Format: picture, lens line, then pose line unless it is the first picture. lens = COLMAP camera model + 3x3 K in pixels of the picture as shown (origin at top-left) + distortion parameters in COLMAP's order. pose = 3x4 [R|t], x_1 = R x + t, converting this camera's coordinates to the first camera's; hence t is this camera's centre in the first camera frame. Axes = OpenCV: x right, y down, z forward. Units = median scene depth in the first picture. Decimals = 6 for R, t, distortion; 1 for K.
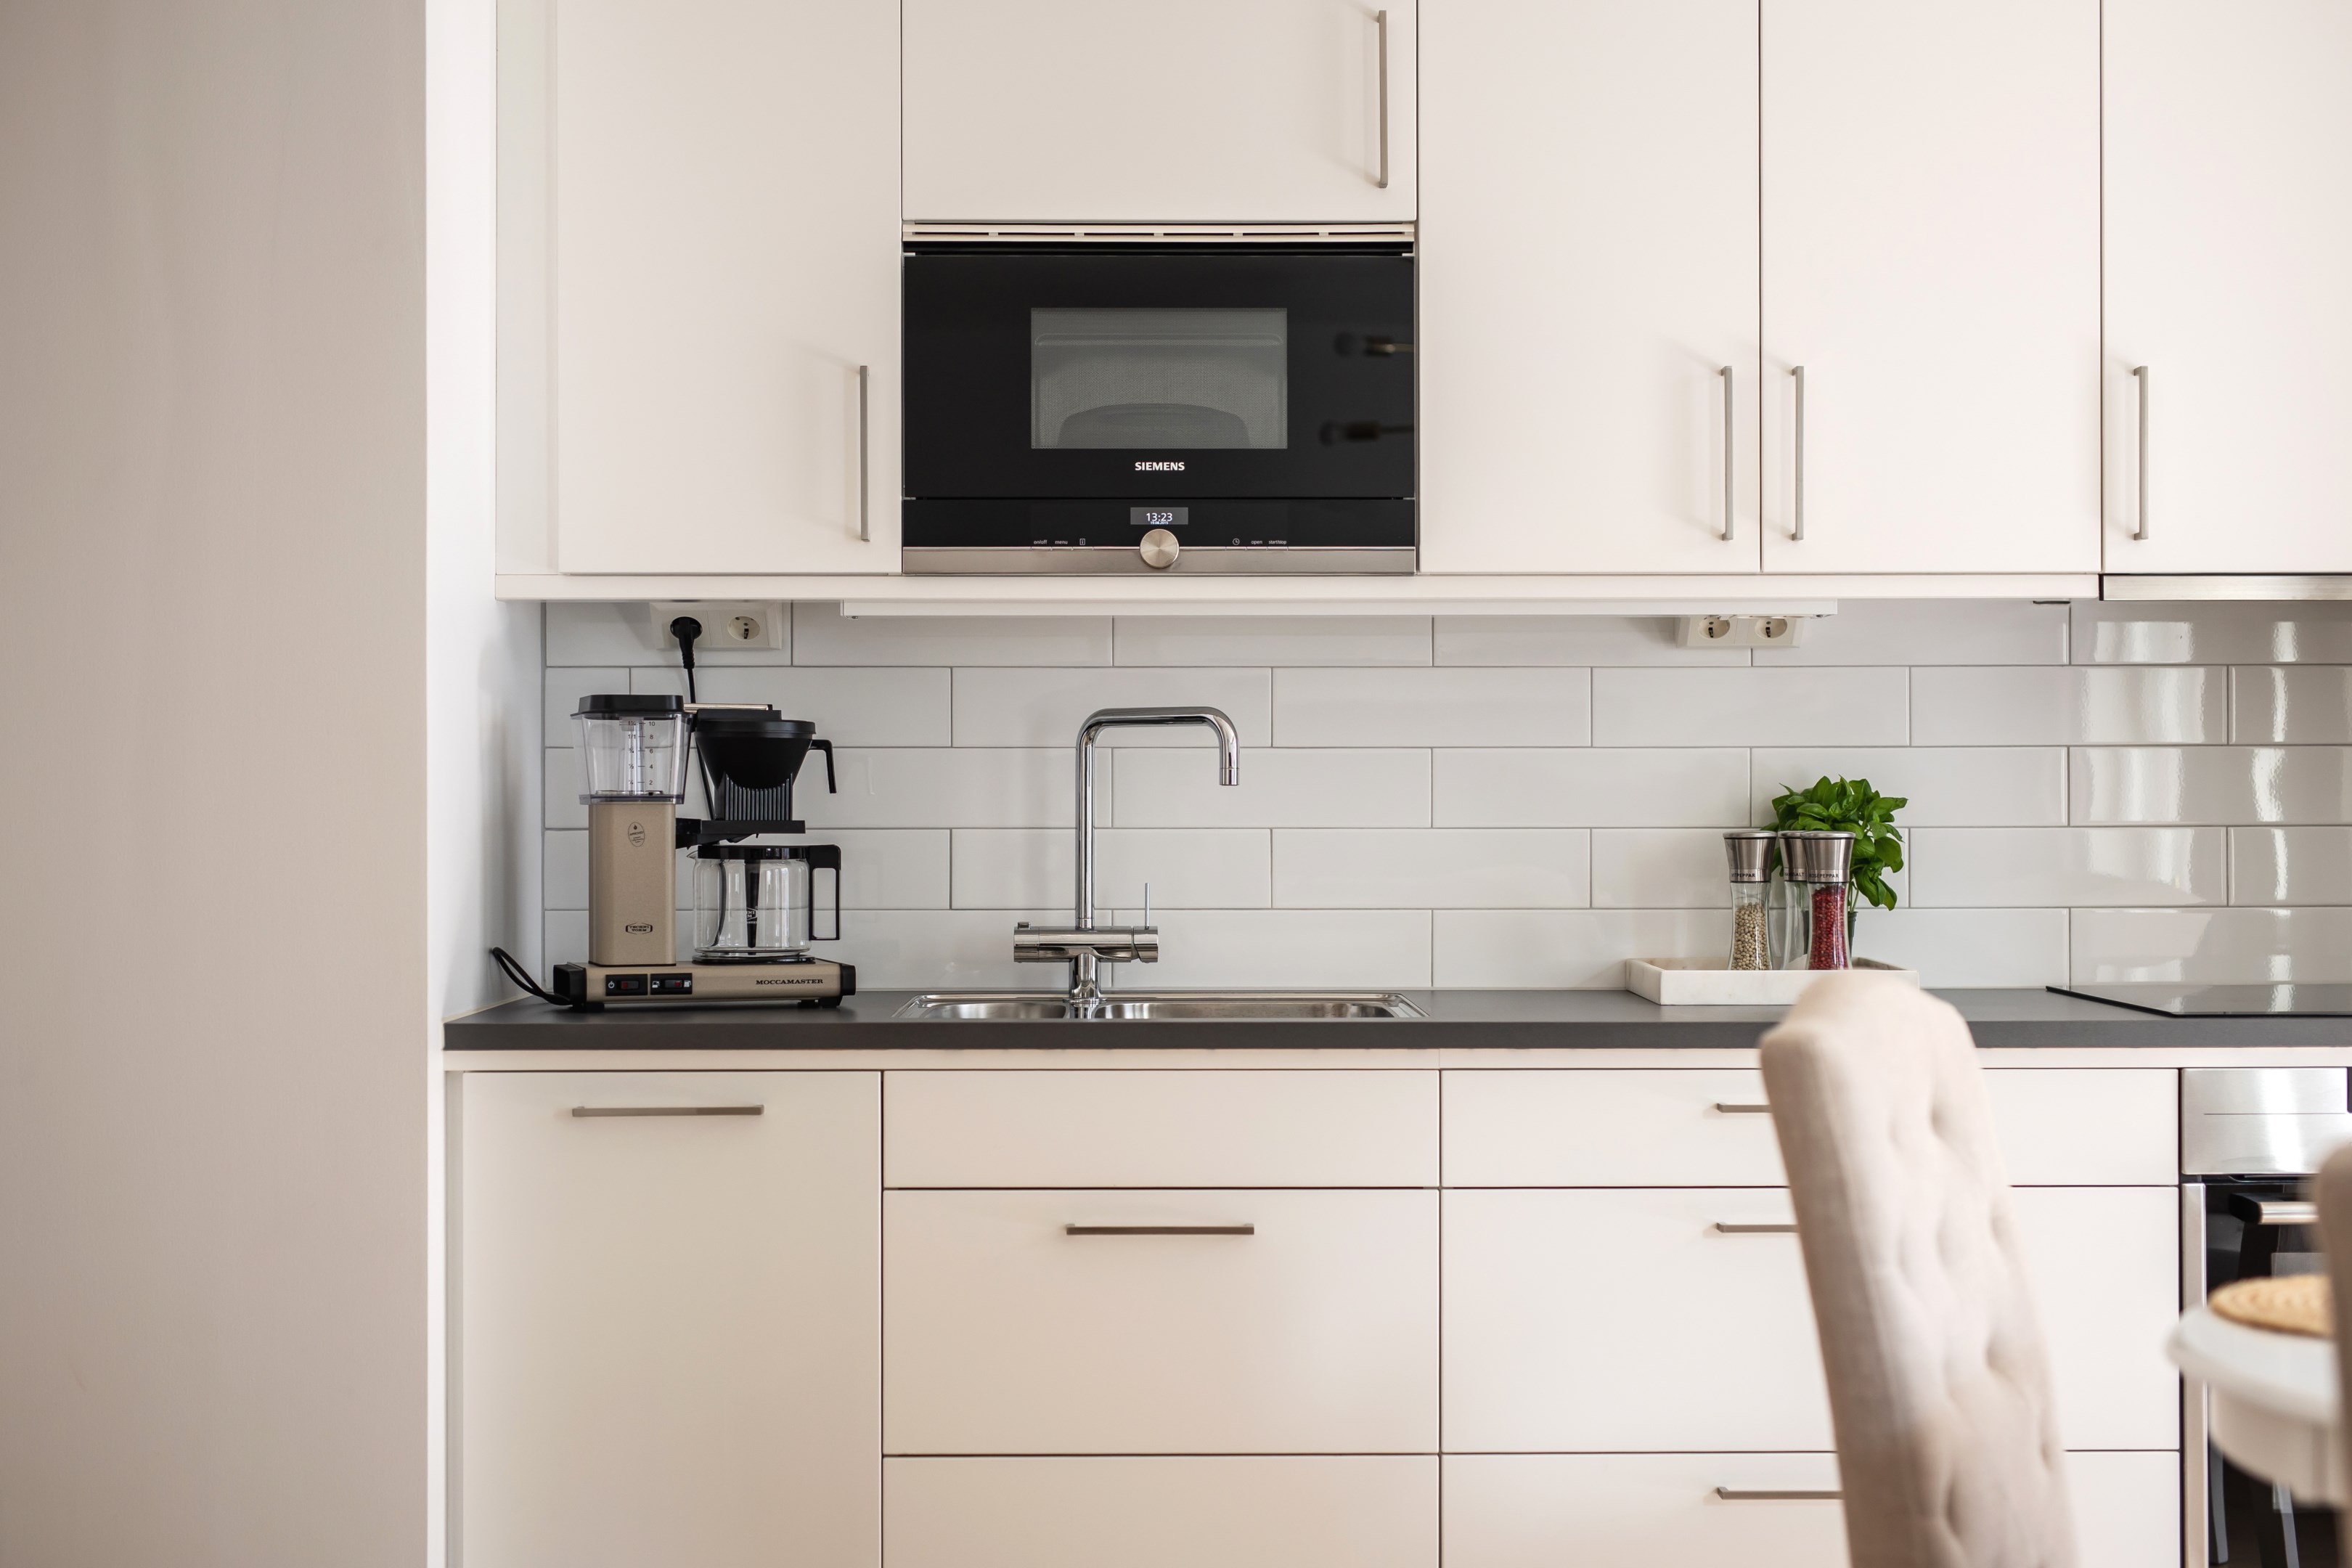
lens RADIAL K [[3297.9, 0, 1176.0], [0, 3297.9, 784.0], [0, 0, 1]] dist [-0.009502, 0.036138]
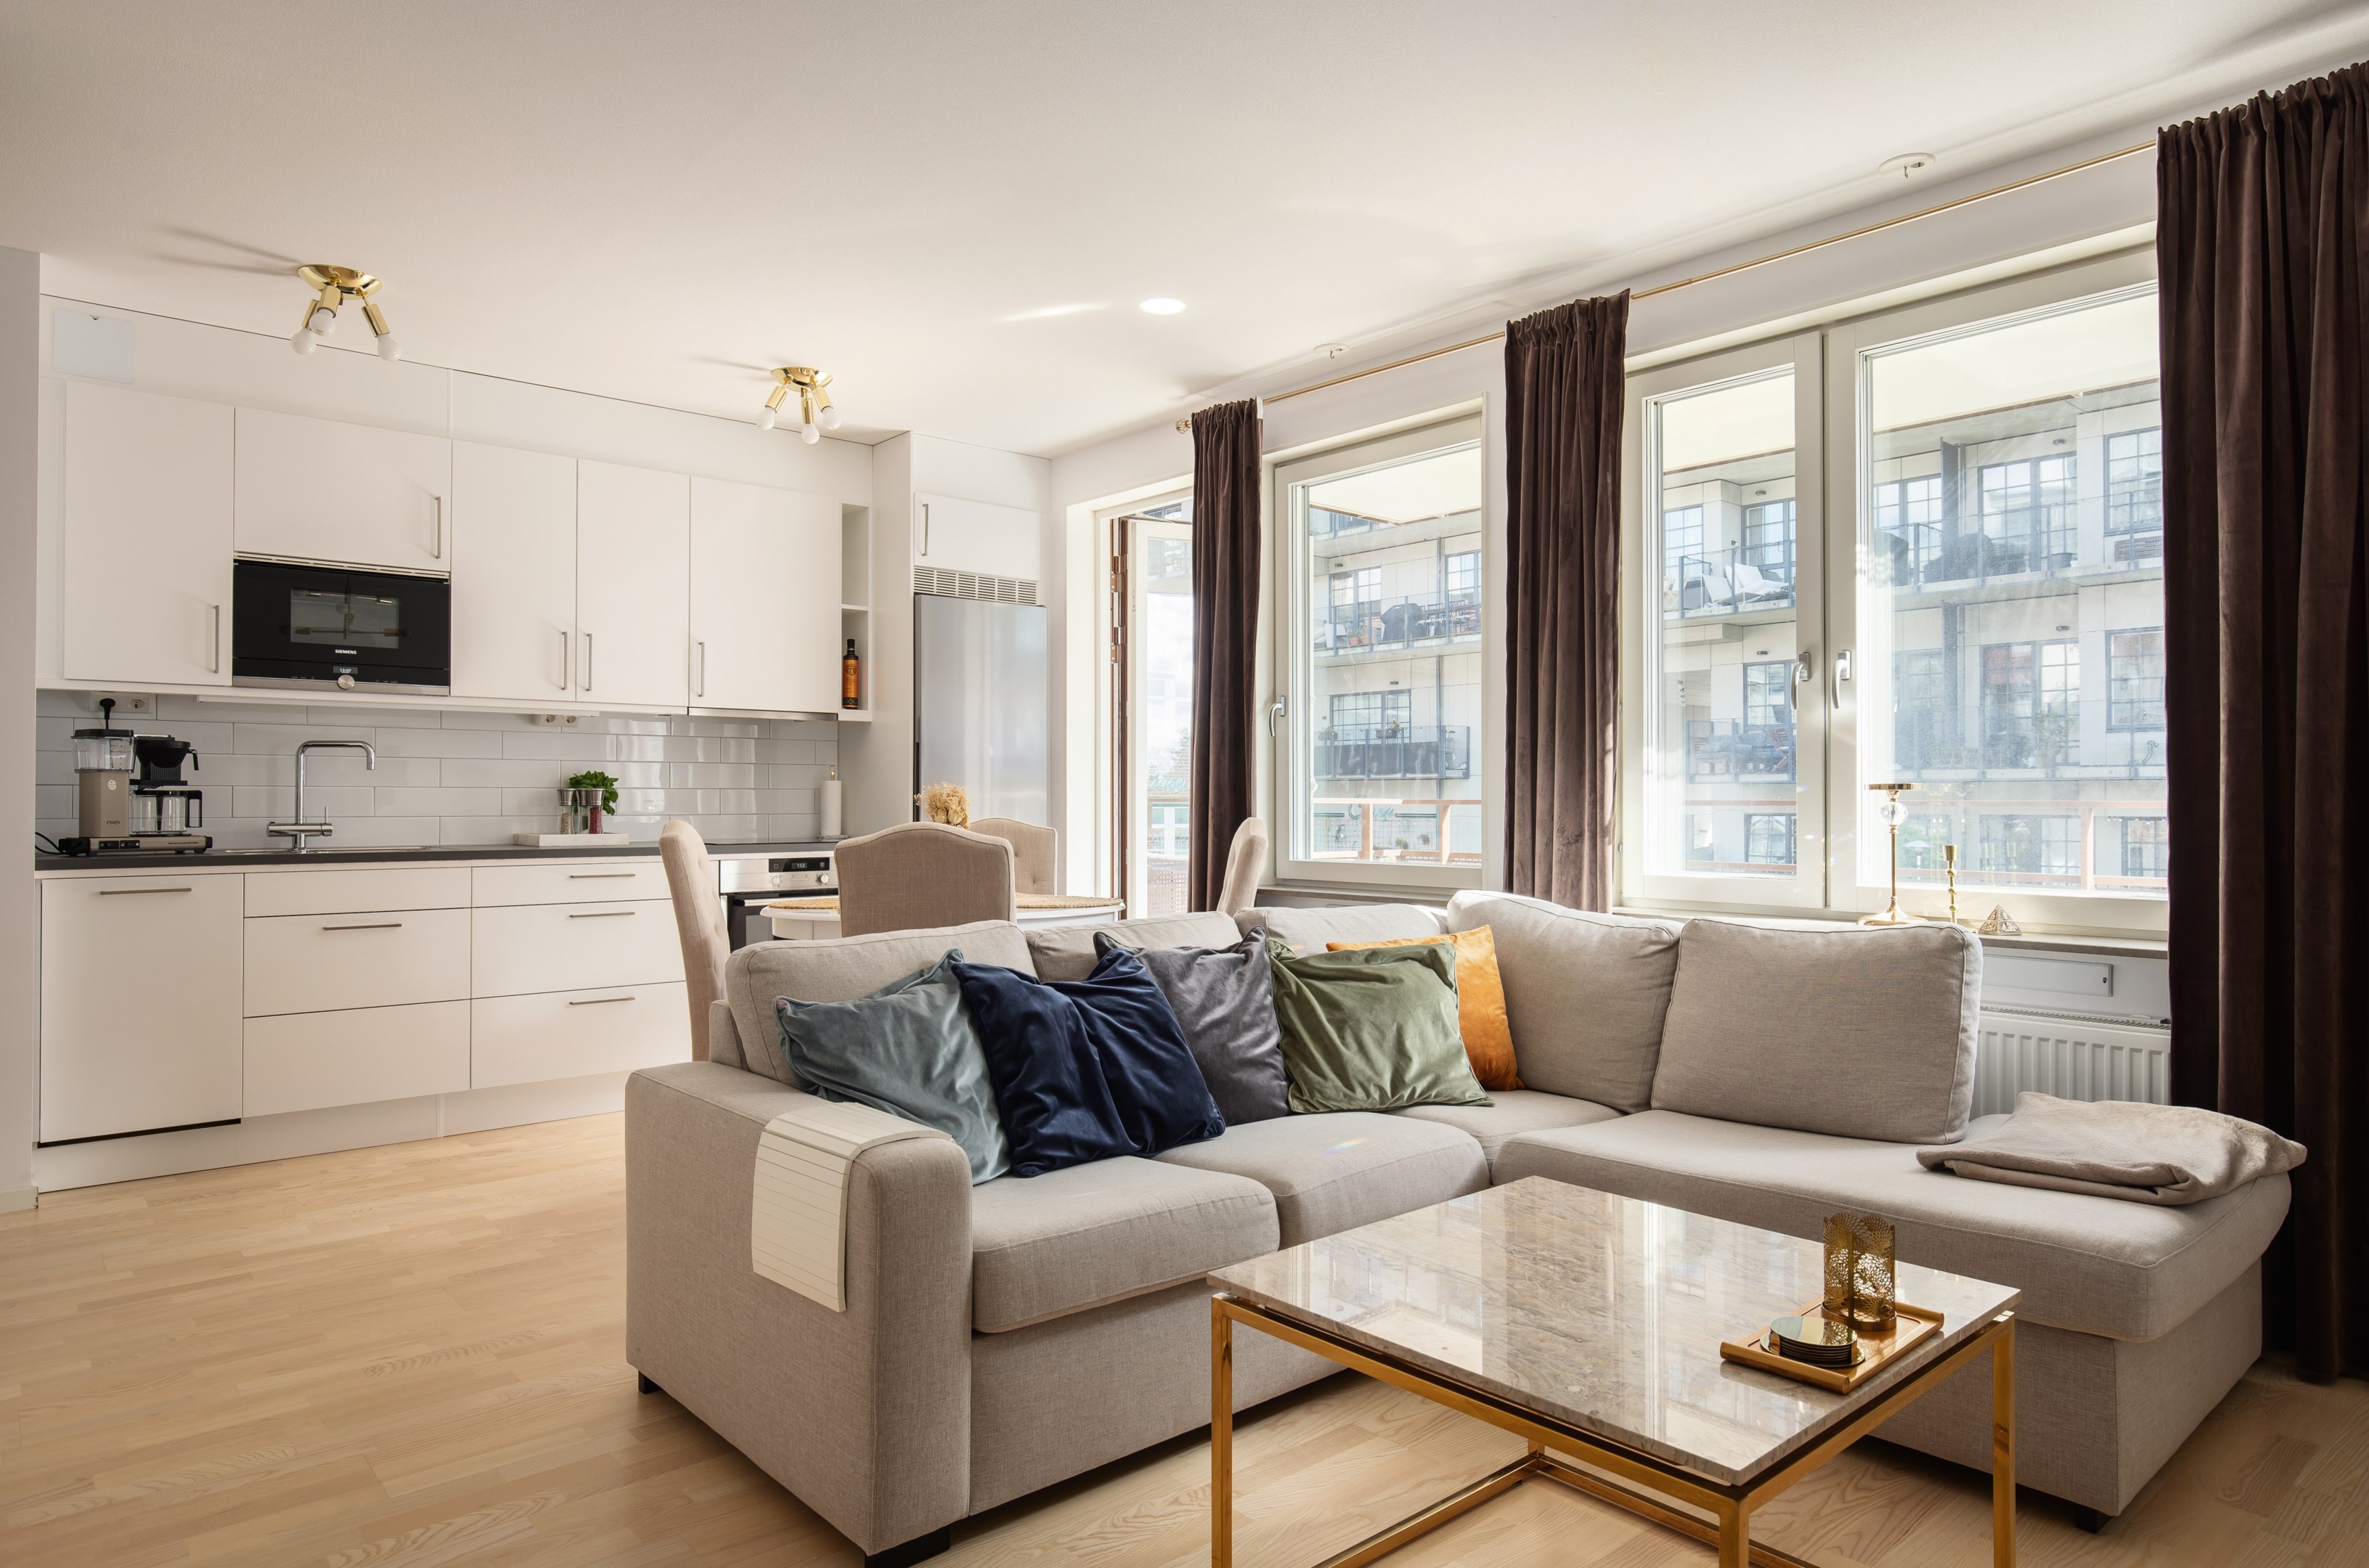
lens RADIAL K [[1413.3, 0, 1188.1], [0, 1413.3, 787.2], [0, 0, 1]] dist [-0.007741, 0.004826]
pose [[0.763776, 0.008128, 0.645431, -0.223698], [-0.005032, 0.999965, -0.006637, 0.019337], [-0.645462, 0.001822, 0.763790, -0.335466]]
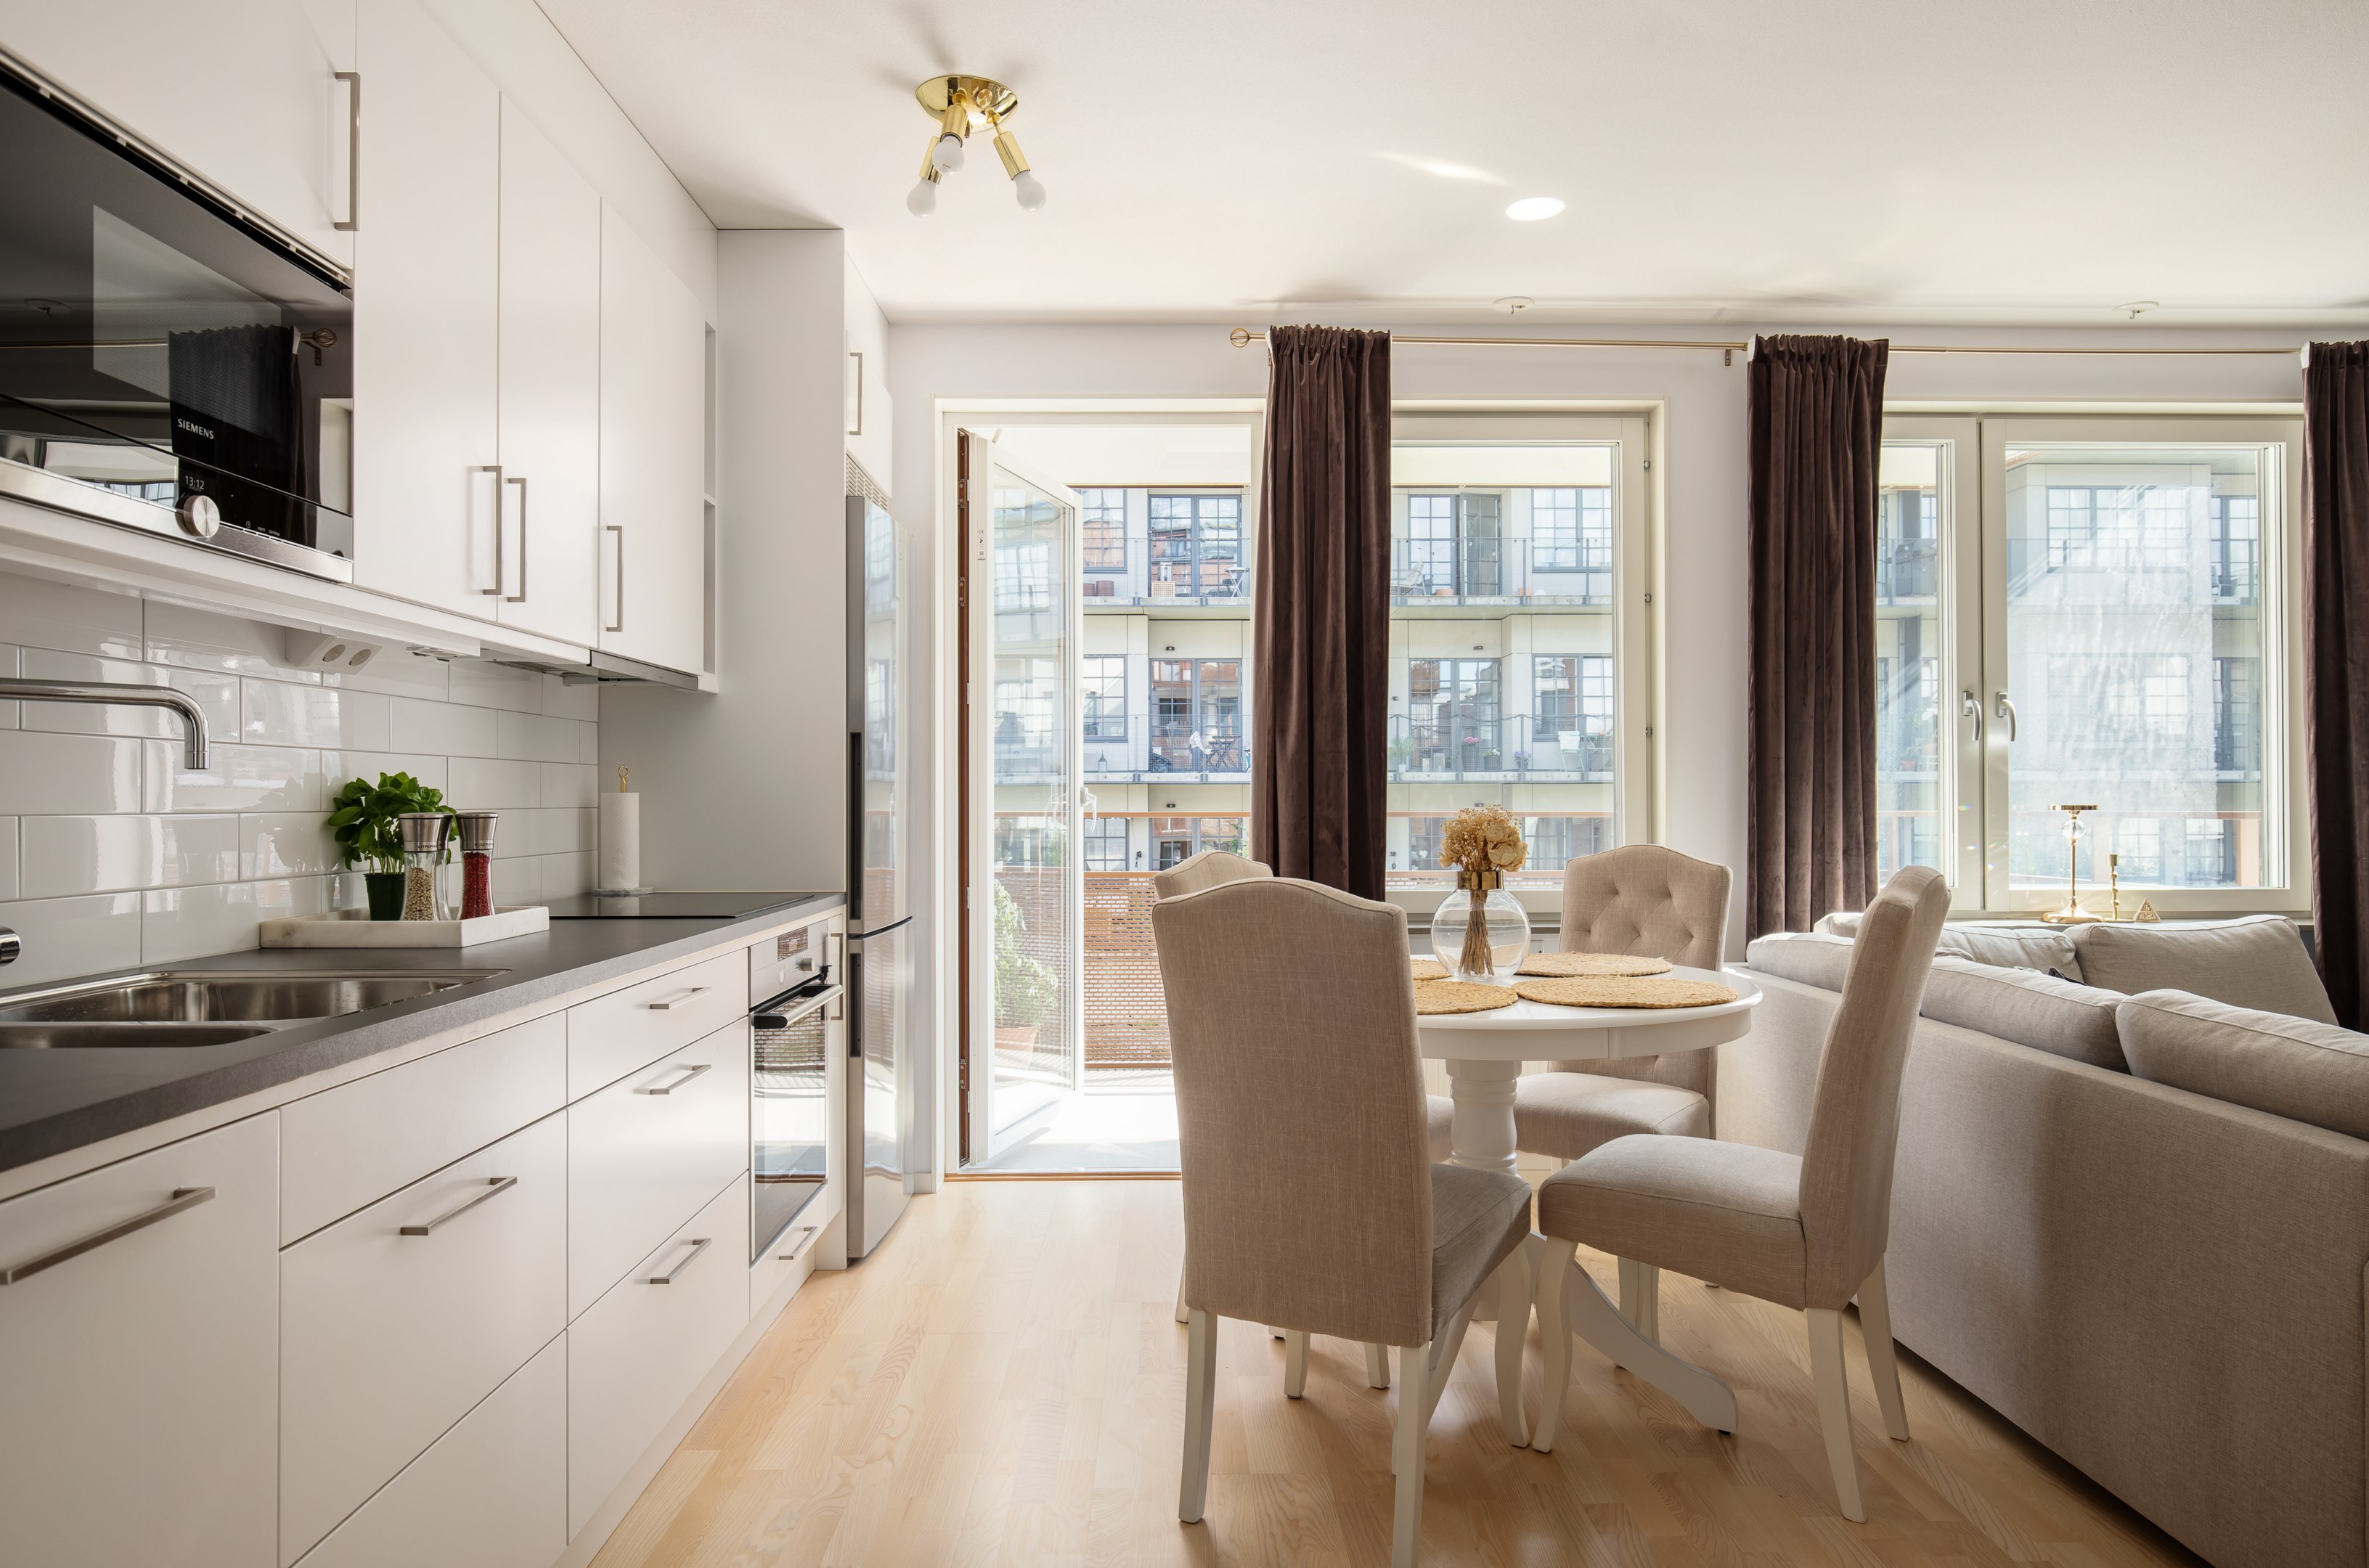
lens RADIAL K [[1433.9, 0, 1184.5], [0, 1433.9, 784.0], [0, 0, 1]] dist [-0.008618, 0.002252]
pose [[0.001360, 0.012466, 0.999921, -0.410933], [-0.003613, 0.999916, -0.012461, 0.009281], [-0.999993, -0.003596, 0.001404, 0.713397]]
